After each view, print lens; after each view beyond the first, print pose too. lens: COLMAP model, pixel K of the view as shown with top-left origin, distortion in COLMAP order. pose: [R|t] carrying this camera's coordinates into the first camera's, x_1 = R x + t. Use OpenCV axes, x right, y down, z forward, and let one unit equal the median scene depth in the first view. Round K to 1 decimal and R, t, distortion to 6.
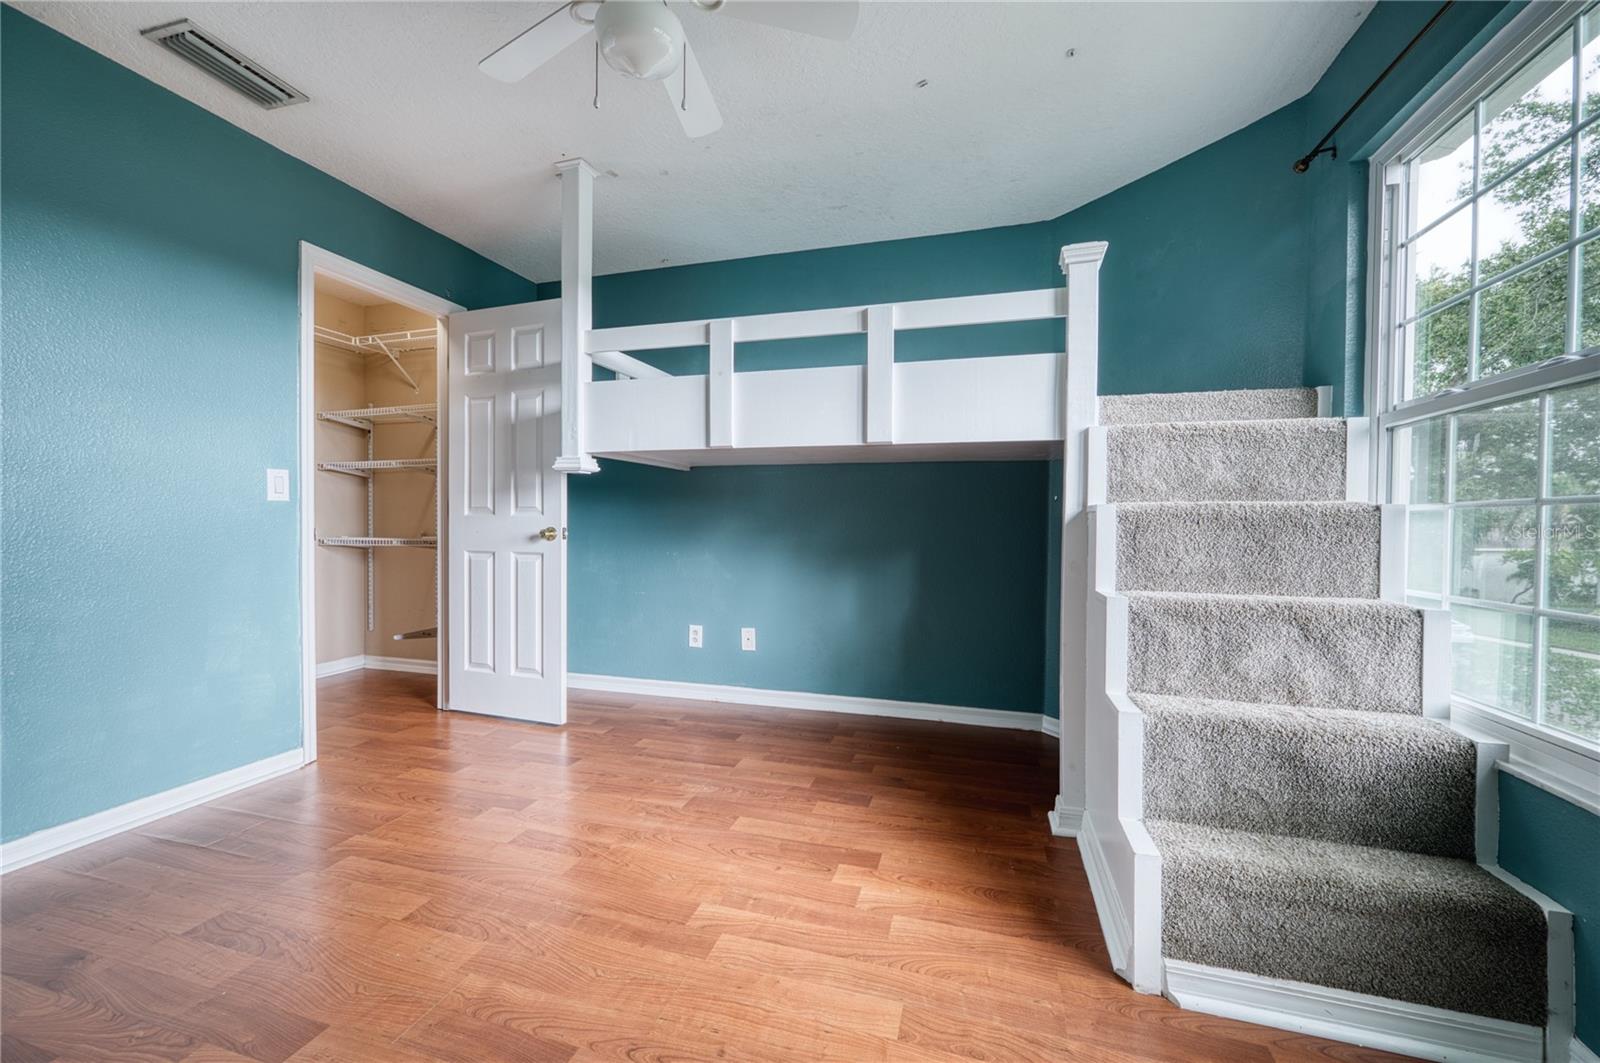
lens RADIAL K [[634.6, 0, 798.5], [0, 634.6, 528.0], [0, 0, 1]] dist [-0.000955, 0.000486]
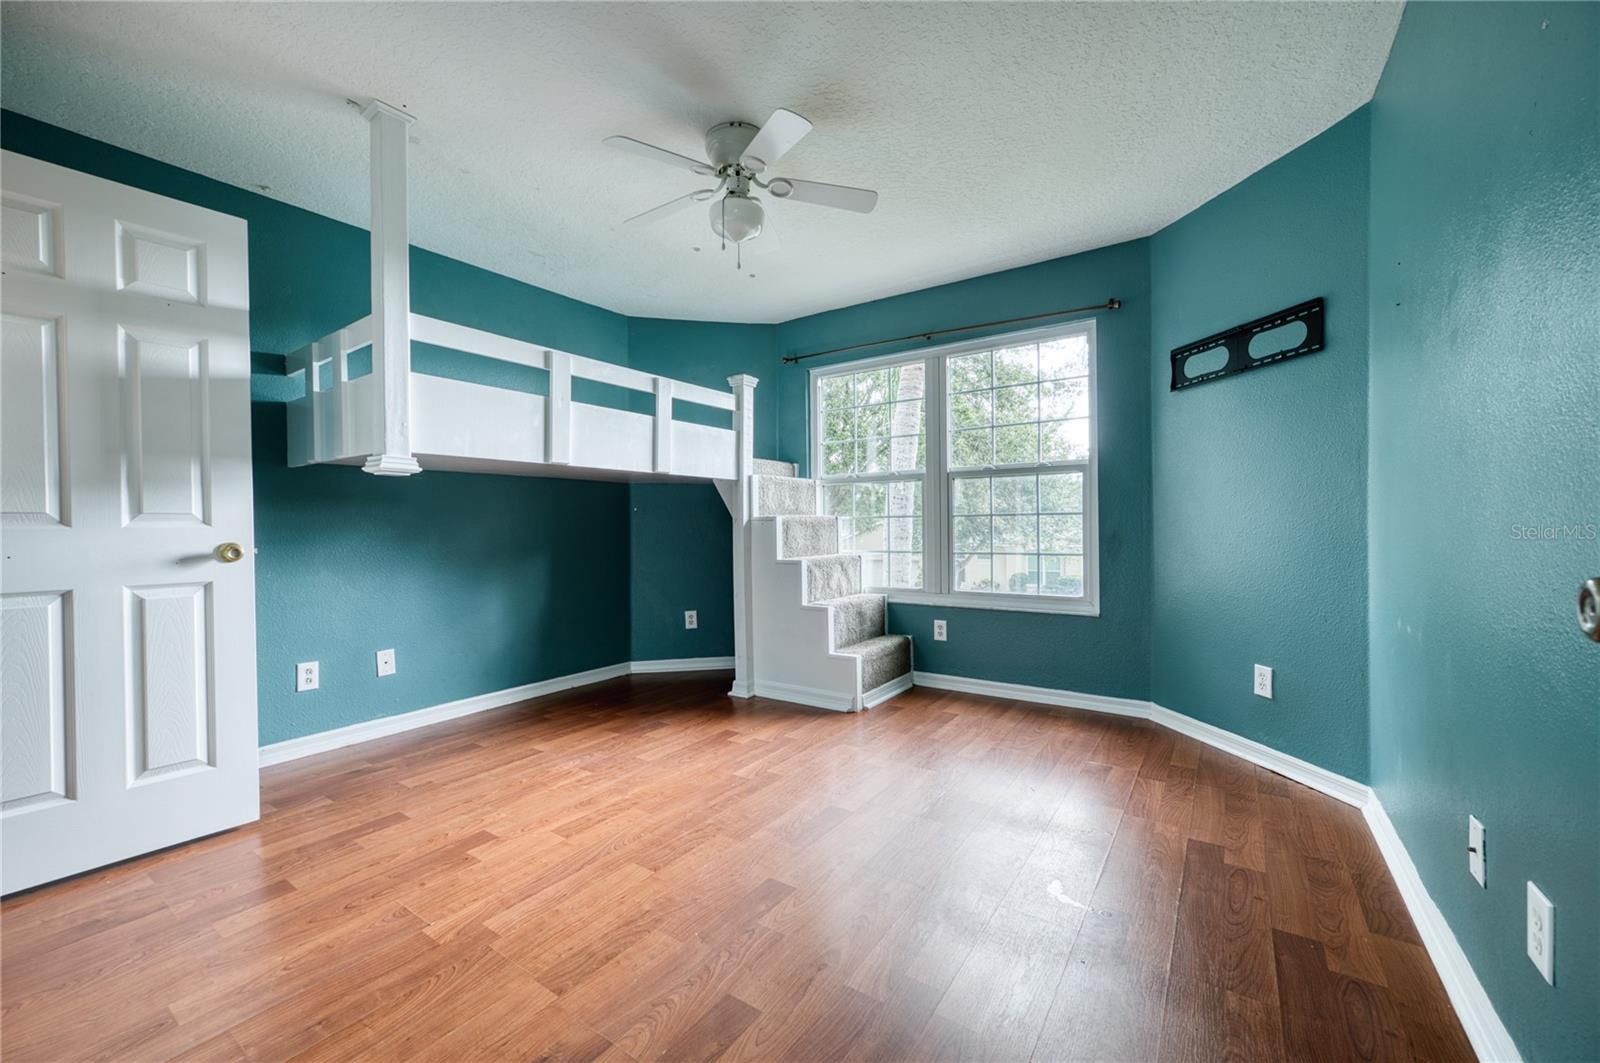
lens RADIAL K [[634.6, 0, 798.5], [0, 634.6, 528.0], [0, 0, 1]] dist [-0.000955, 0.000486]
pose [[0.306607, -0.014221, 0.951730, -1.088688], [0.022352, 0.999720, 0.007737, -0.011557], [-0.951574, 0.018901, 0.306839, 0.251155]]
